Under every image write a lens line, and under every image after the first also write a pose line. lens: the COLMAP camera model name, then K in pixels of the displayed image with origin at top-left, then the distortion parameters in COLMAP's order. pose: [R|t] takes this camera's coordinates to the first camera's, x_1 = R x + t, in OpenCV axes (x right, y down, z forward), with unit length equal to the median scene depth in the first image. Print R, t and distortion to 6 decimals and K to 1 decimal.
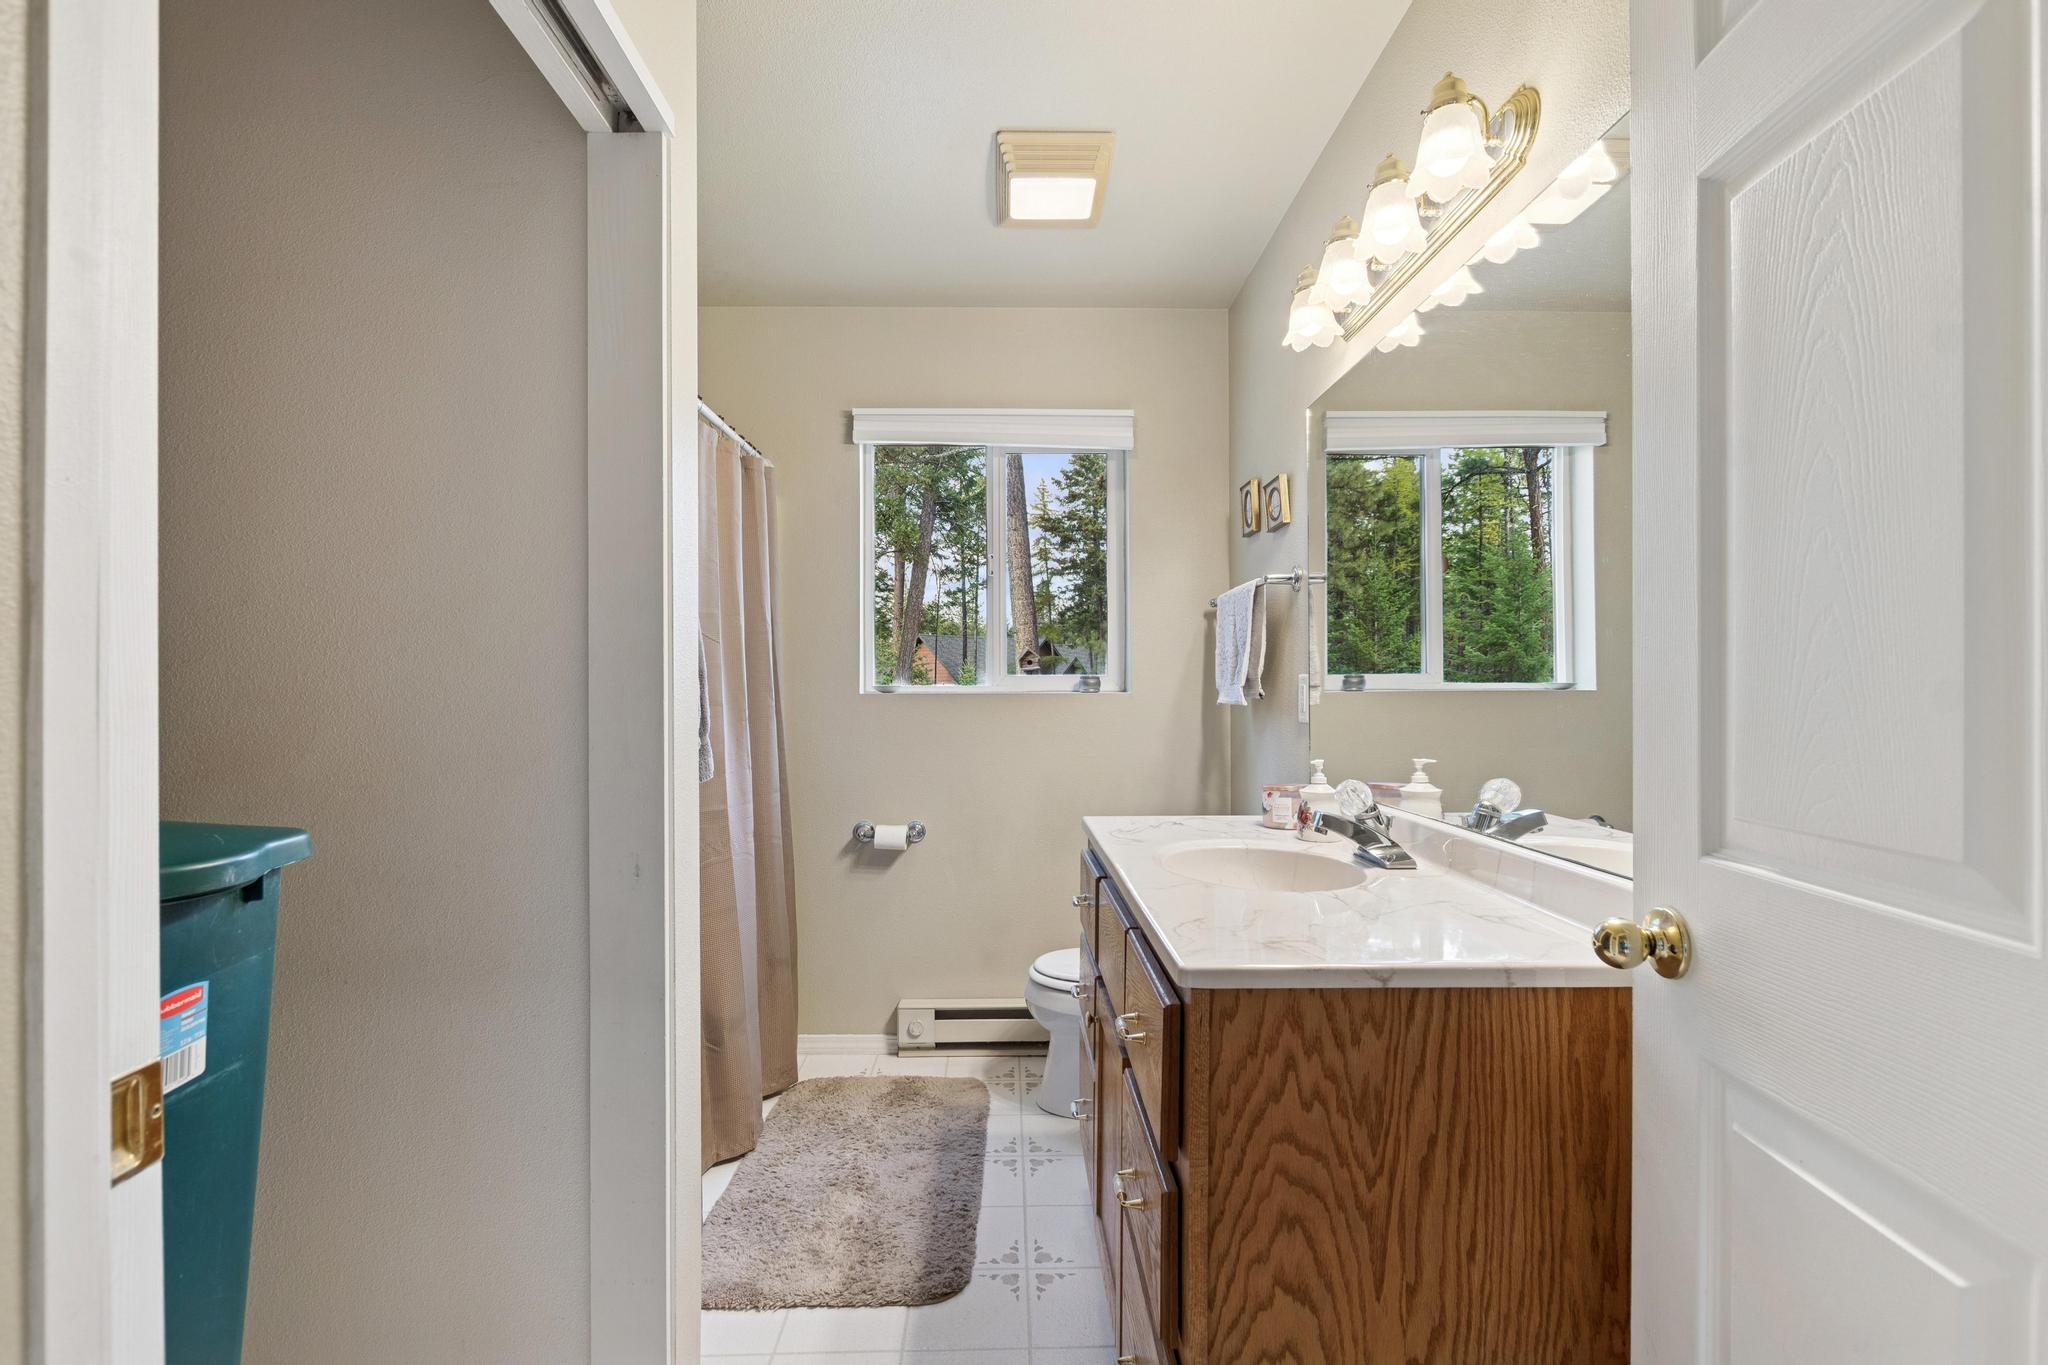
lens RADIAL K [[960.1, 0, 1006.3], [0, 960.1, 682.7], [0, 0, 1]] dist [0.001839, -0.003252]
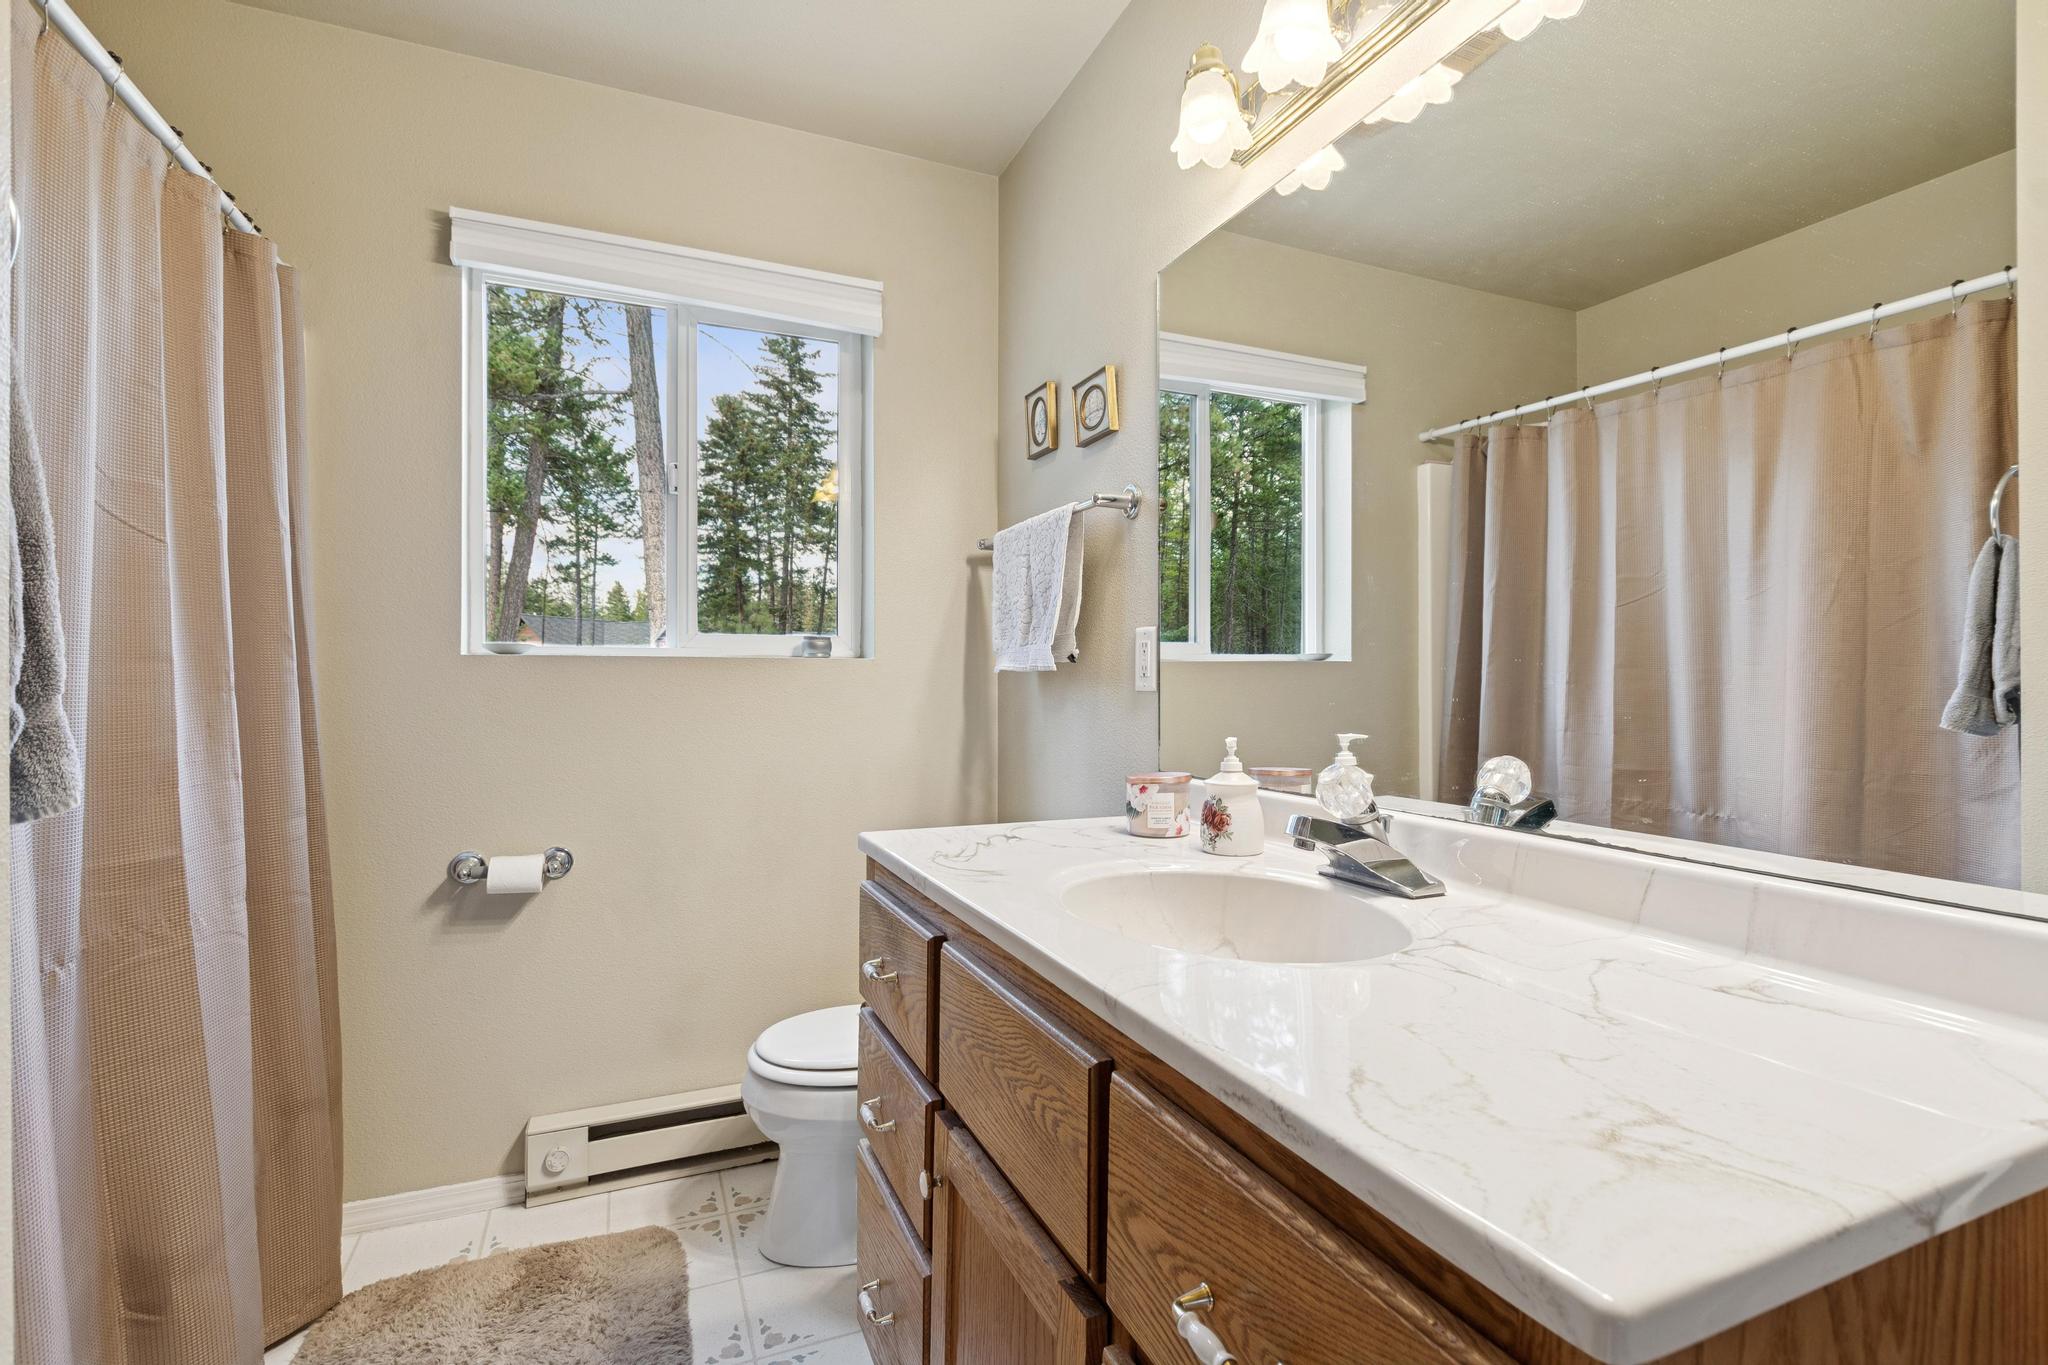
lens RADIAL K [[960.1, 0, 1036.2], [0, 960.1, 675.5], [0, 0, 1]] dist [0.001839, -0.003252]
pose [[0.919710, 0.004555, 0.392571, -0.053152], [-0.005906, 0.999980, 0.002235, 0.022793], [-0.392553, -0.004375, 0.919719, 0.270055]]
